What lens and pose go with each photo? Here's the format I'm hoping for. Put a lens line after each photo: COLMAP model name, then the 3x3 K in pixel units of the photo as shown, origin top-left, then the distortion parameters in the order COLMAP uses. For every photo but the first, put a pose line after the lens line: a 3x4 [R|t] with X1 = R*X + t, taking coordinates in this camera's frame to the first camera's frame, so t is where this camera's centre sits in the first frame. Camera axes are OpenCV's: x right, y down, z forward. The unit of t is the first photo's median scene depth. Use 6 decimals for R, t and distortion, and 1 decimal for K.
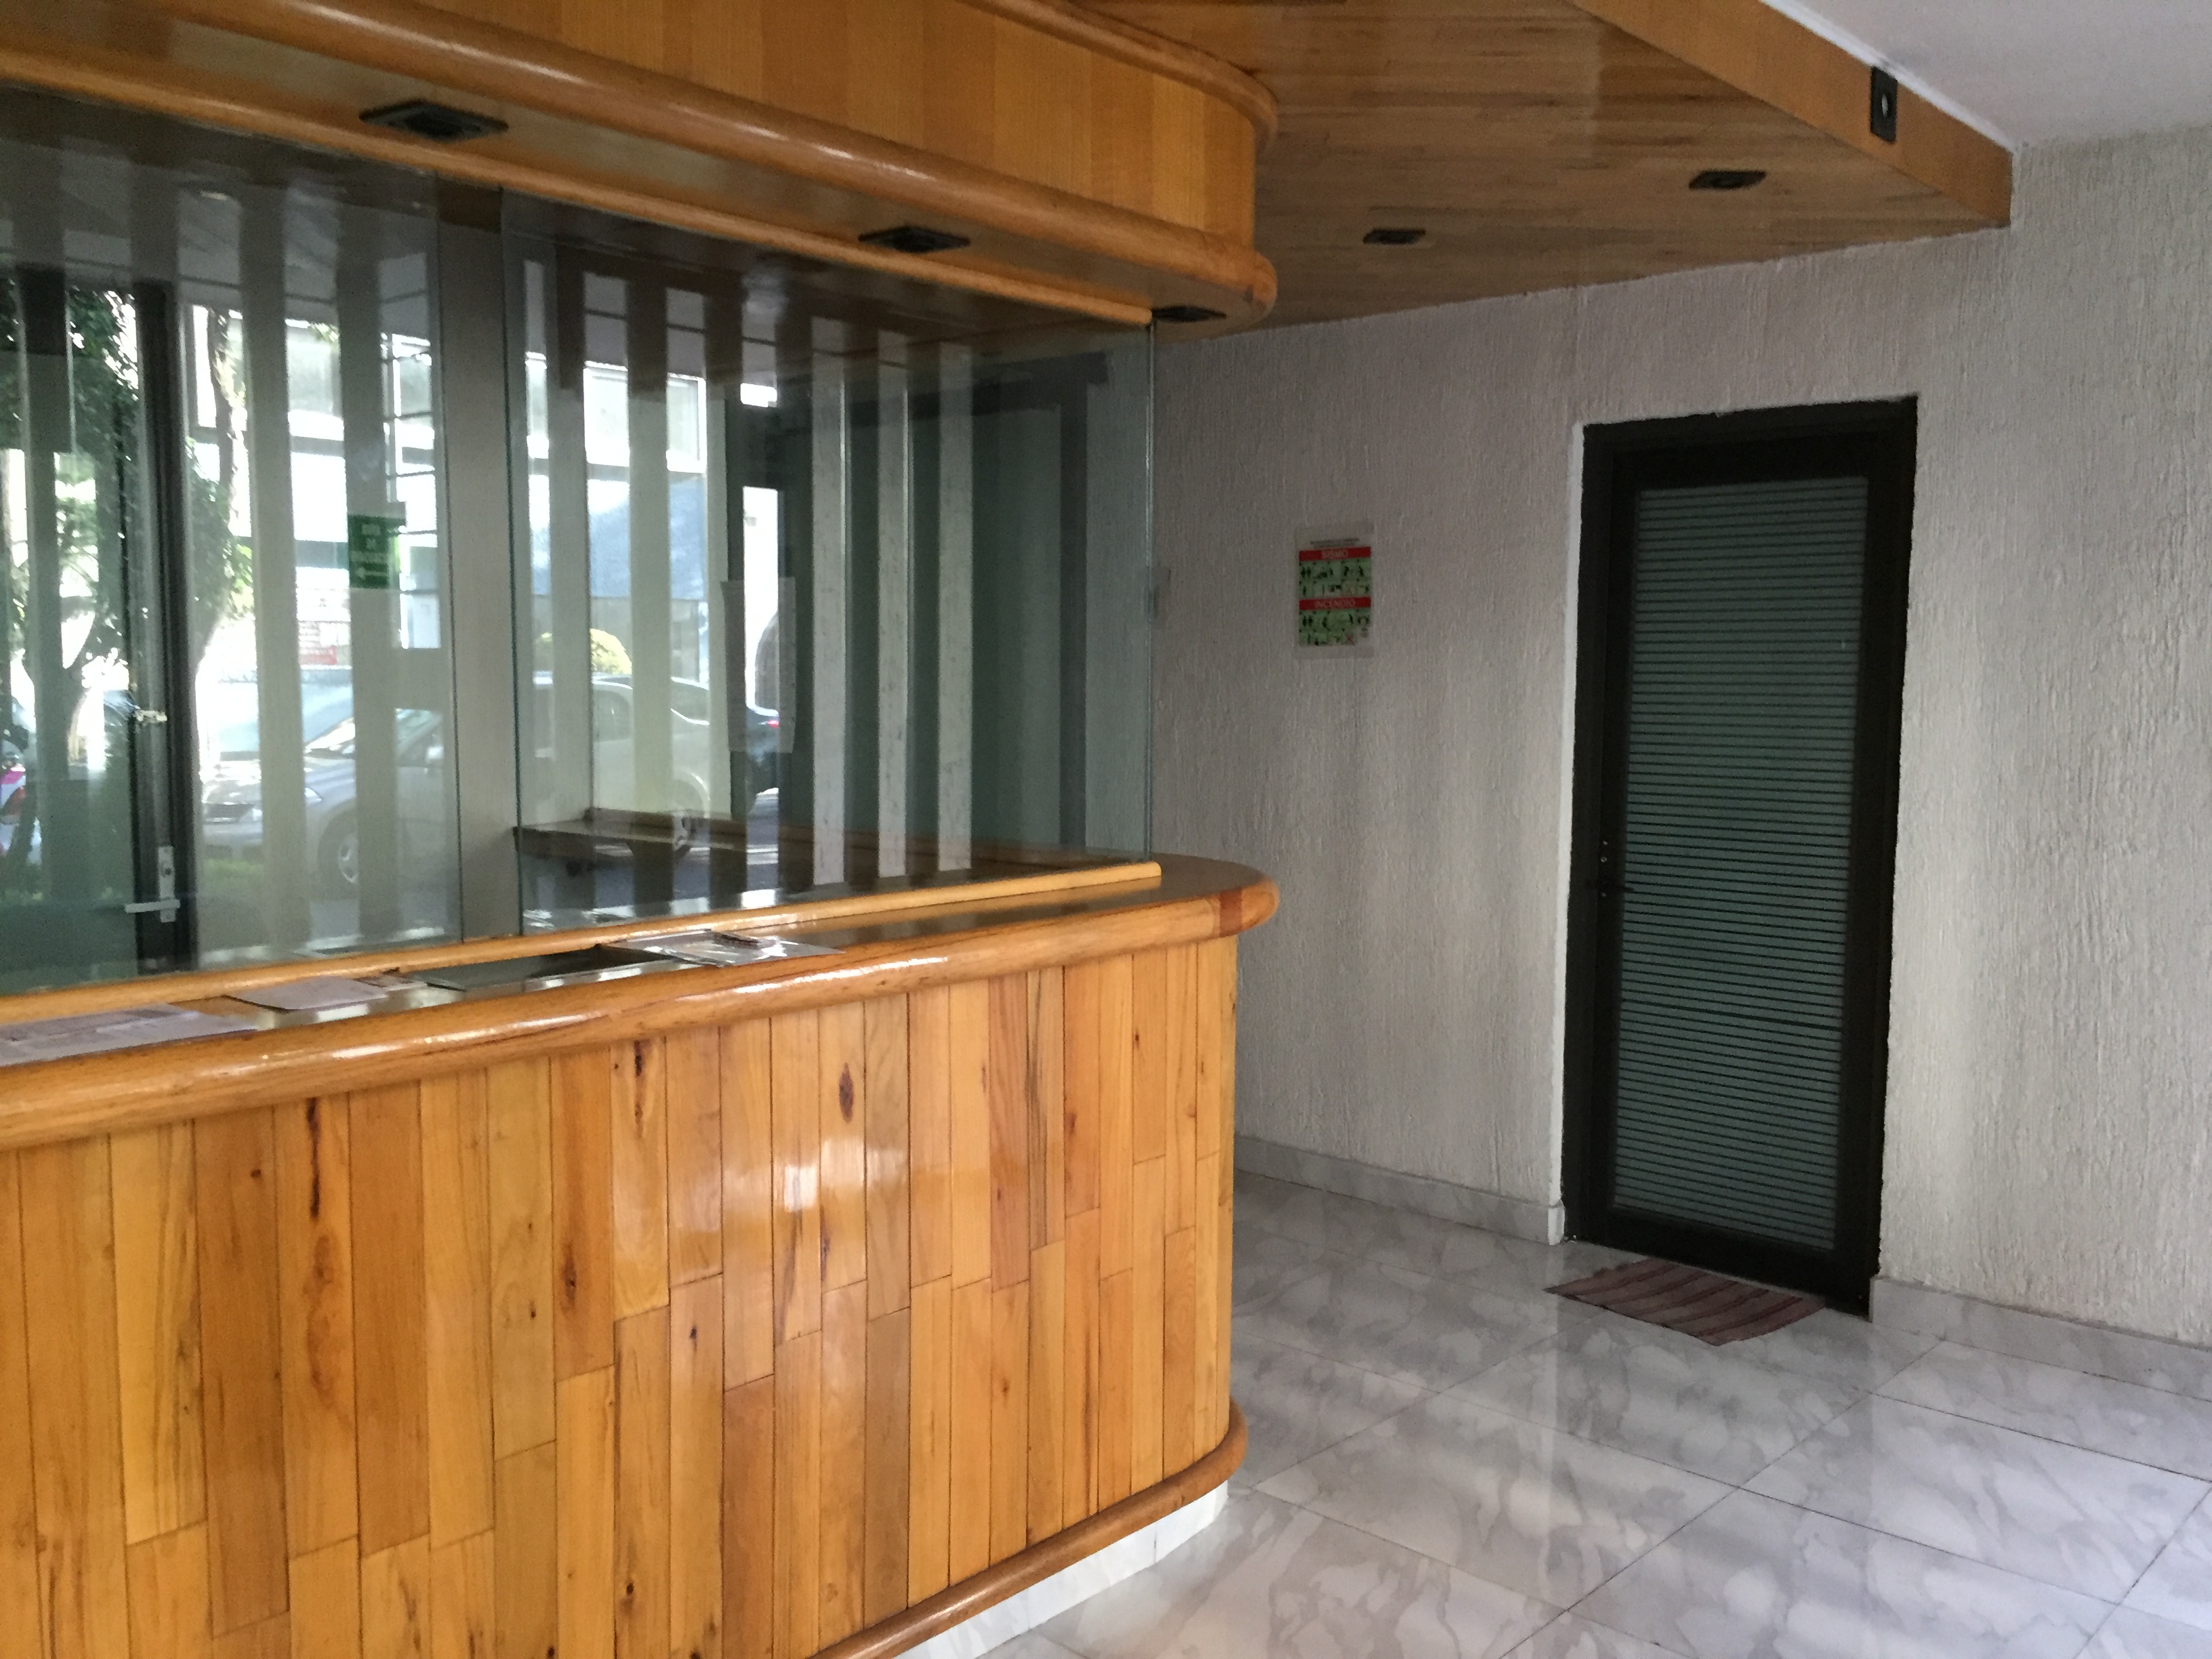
lens RADIAL K [[1884.3, 0, 1105.0], [0, 1884.3, 819.2], [0, 0, 1]] dist [0.062537, -0.095901]
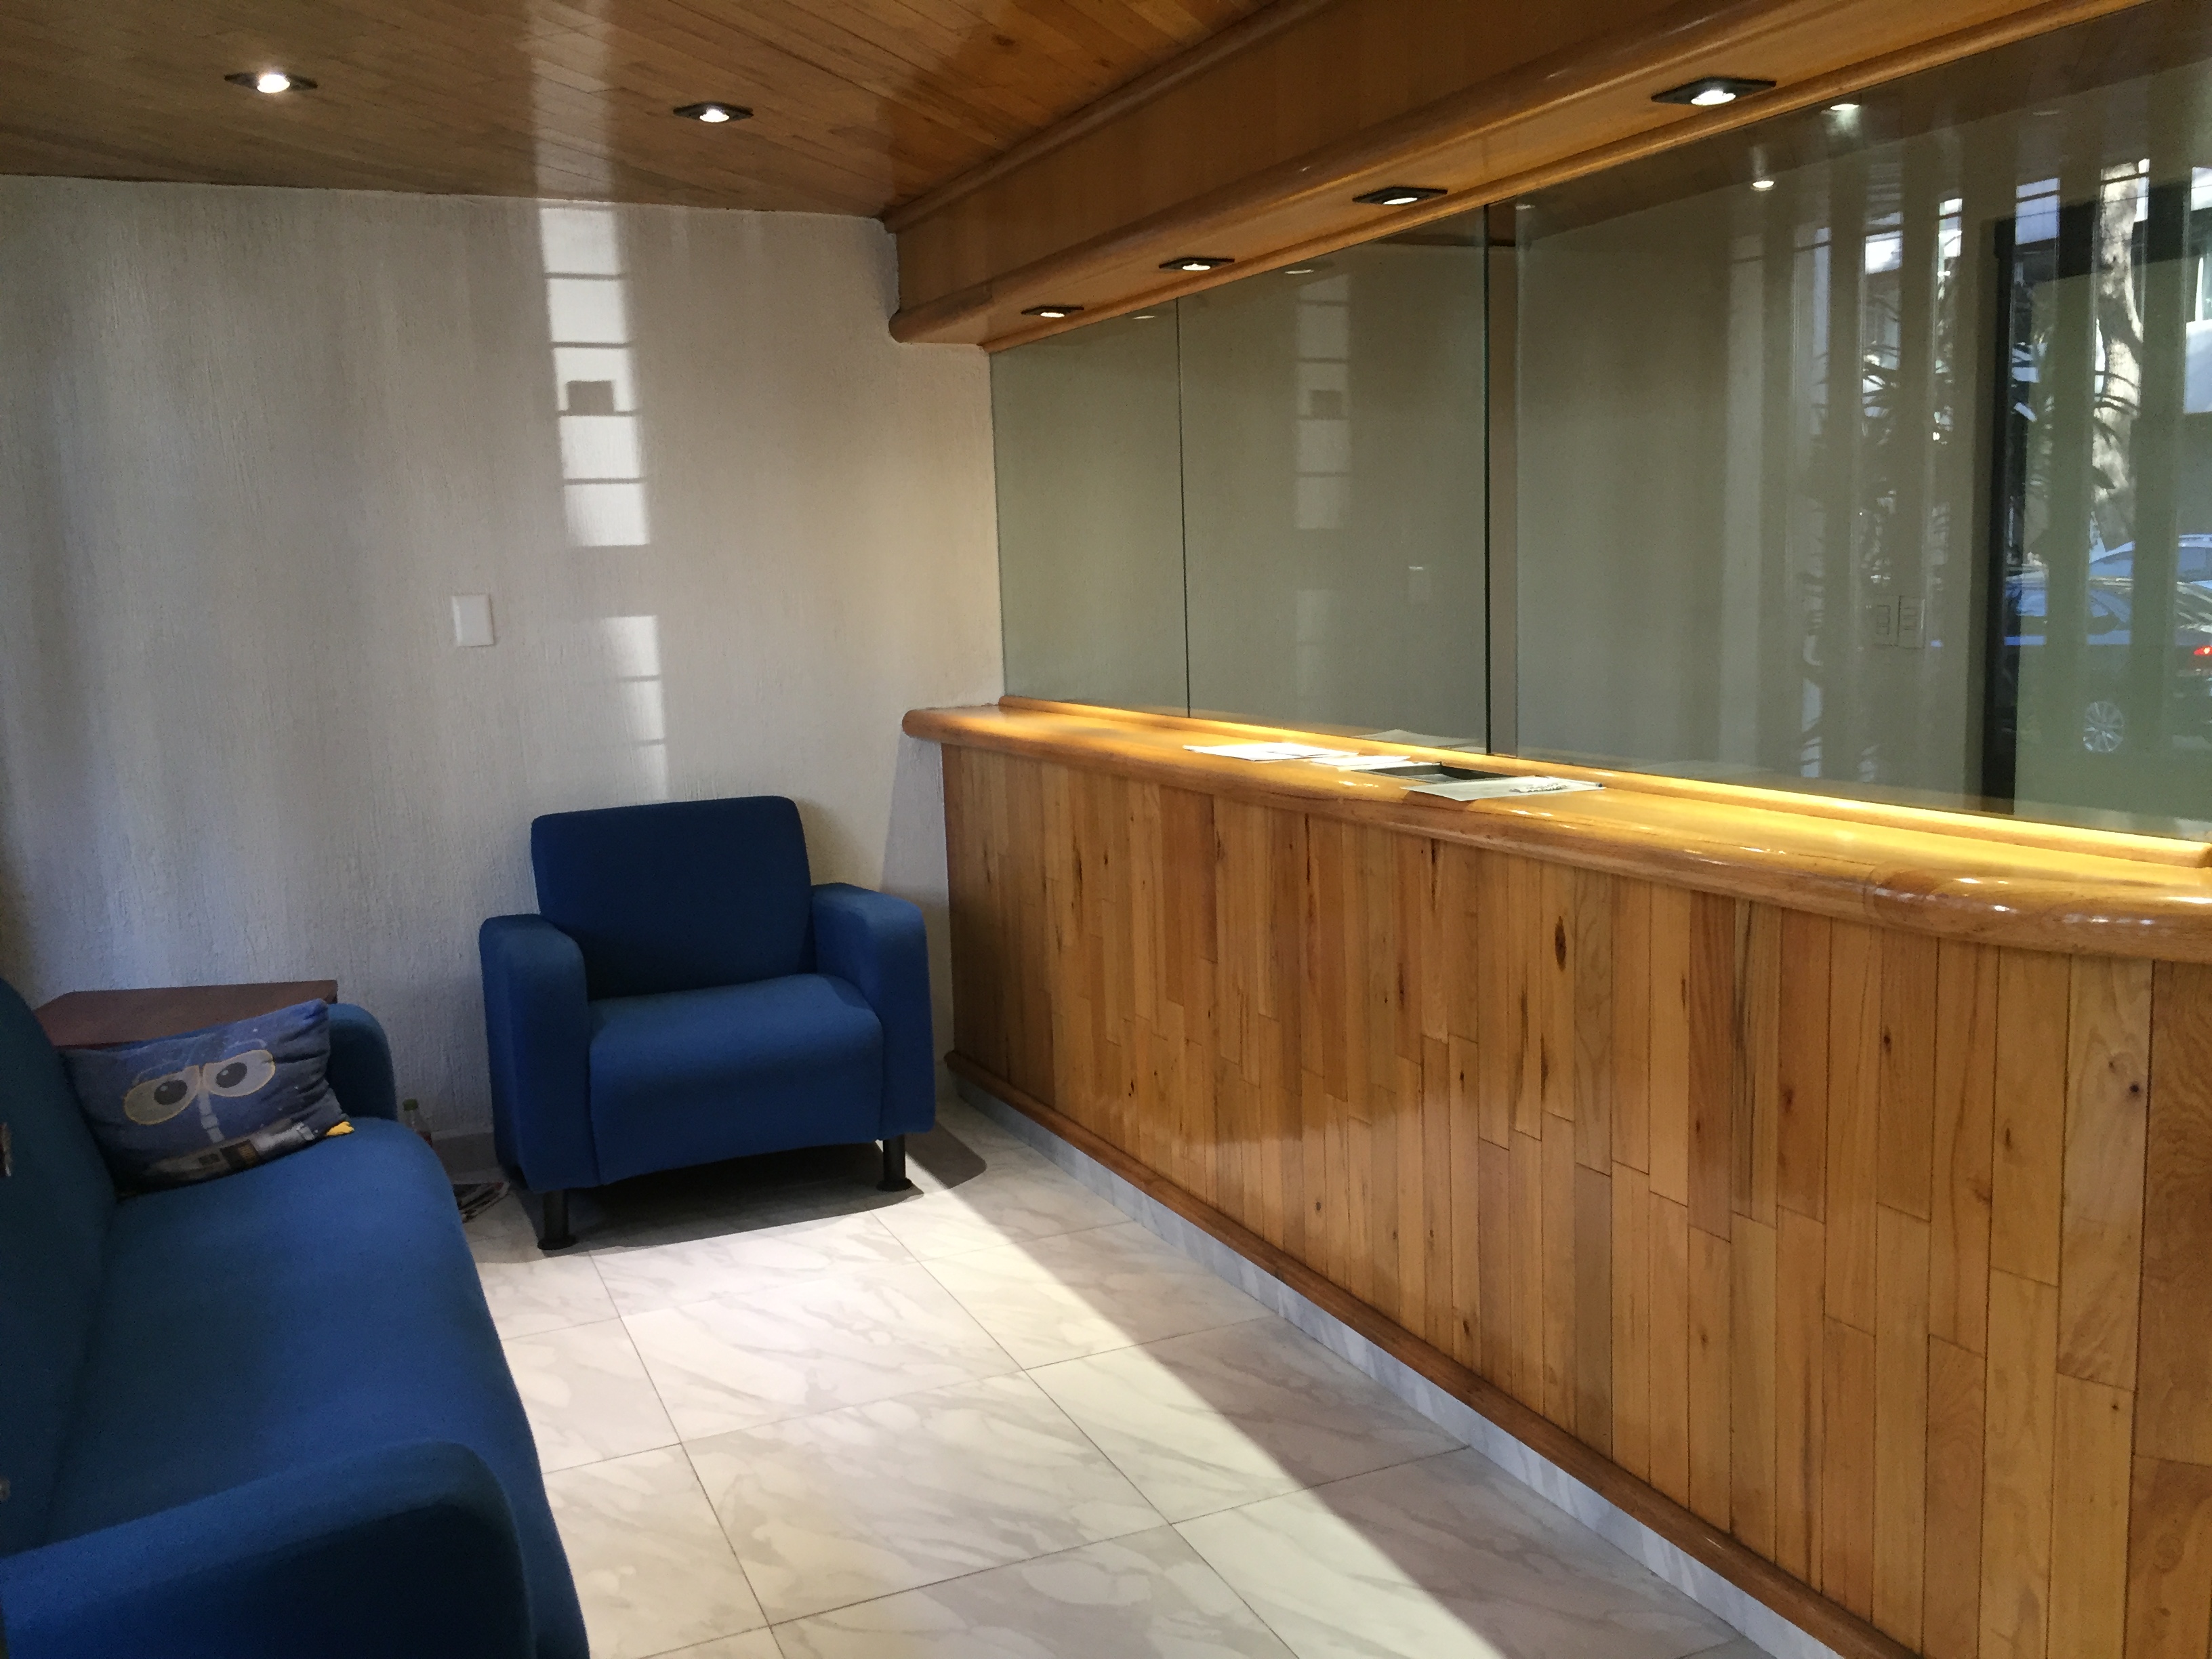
lens RADIAL K [[1884.3, 0, 1114.0], [0, 1884.3, 810.4], [0, 0, 1]] dist [0.062537, -0.095901]
pose [[-0.395529, 0.133748, -0.908663, 0.876564], [-0.038255, 0.986083, 0.161796, -0.090992], [0.917656, 0.098756, -0.384908, 1.085212]]
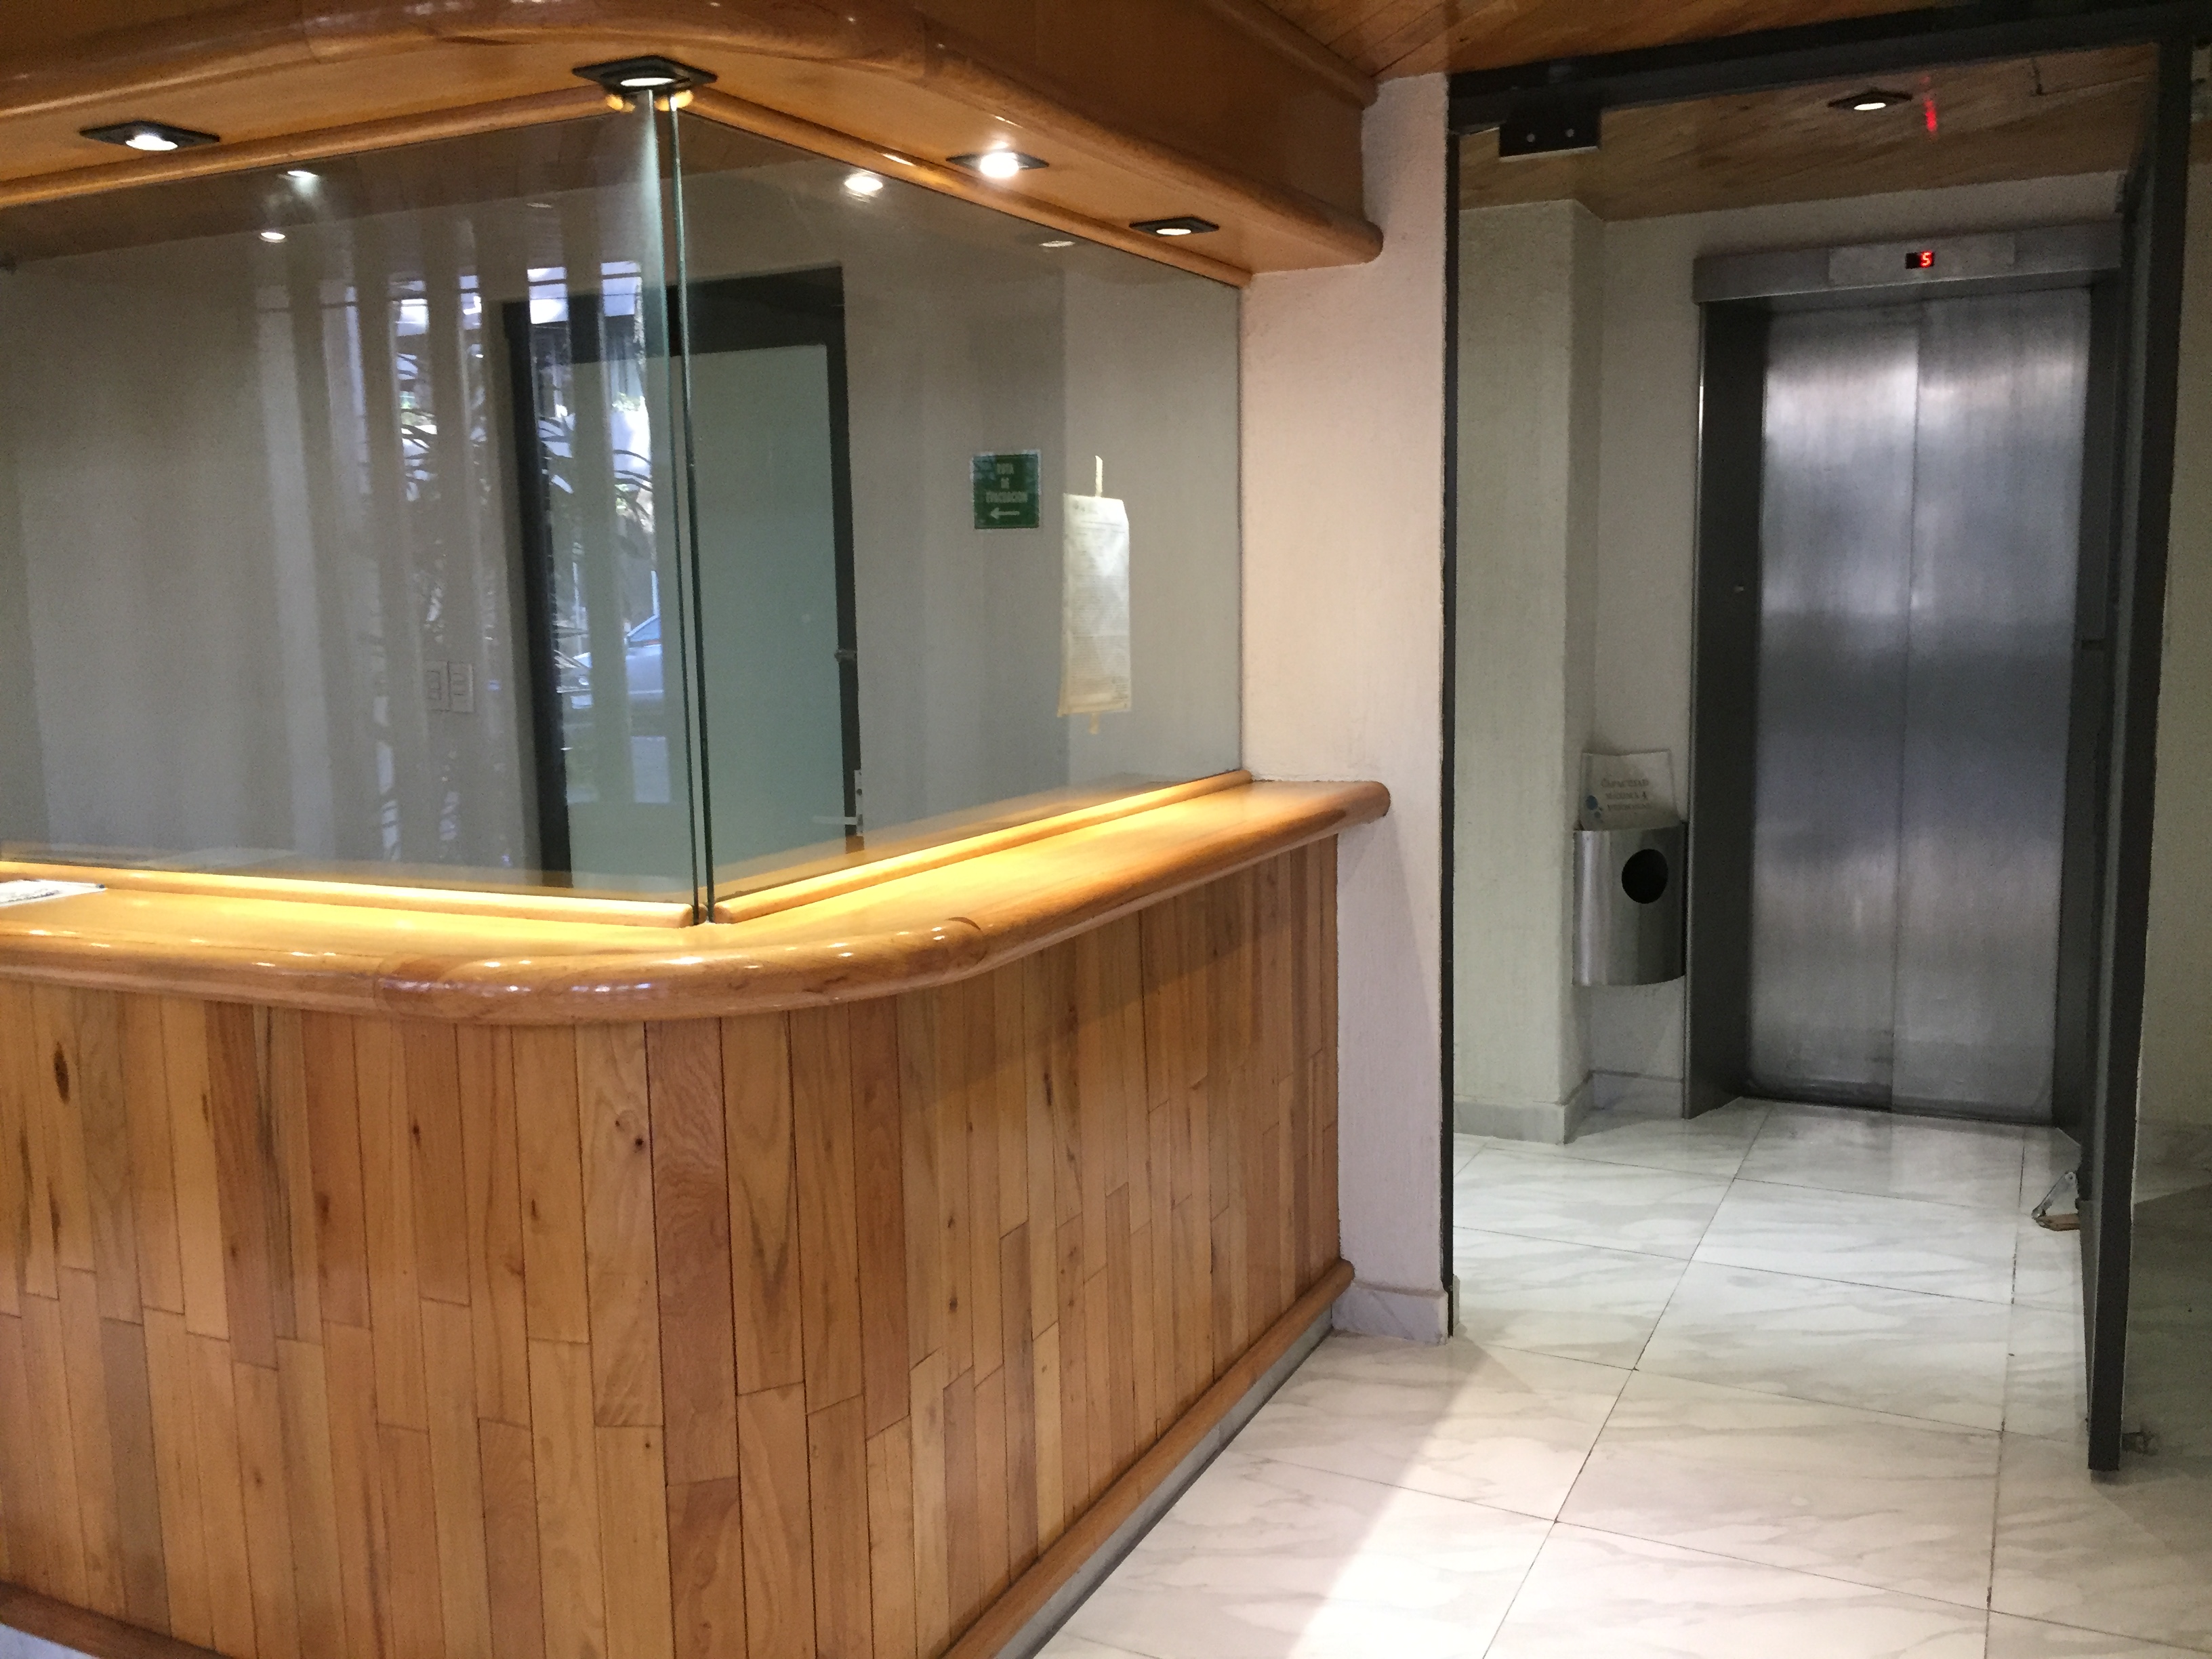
lens RADIAL K [[1884.3, 0, 1106.4], [0, 1884.3, 808.9], [0, 0, 1]] dist [0.062537, -0.095901]
pose [[0.285268, 0.114679, -0.951562, 0.846656], [-0.054848, 0.993142, 0.103247, -0.107806], [0.956877, 0.022738, 0.289601, 1.129294]]
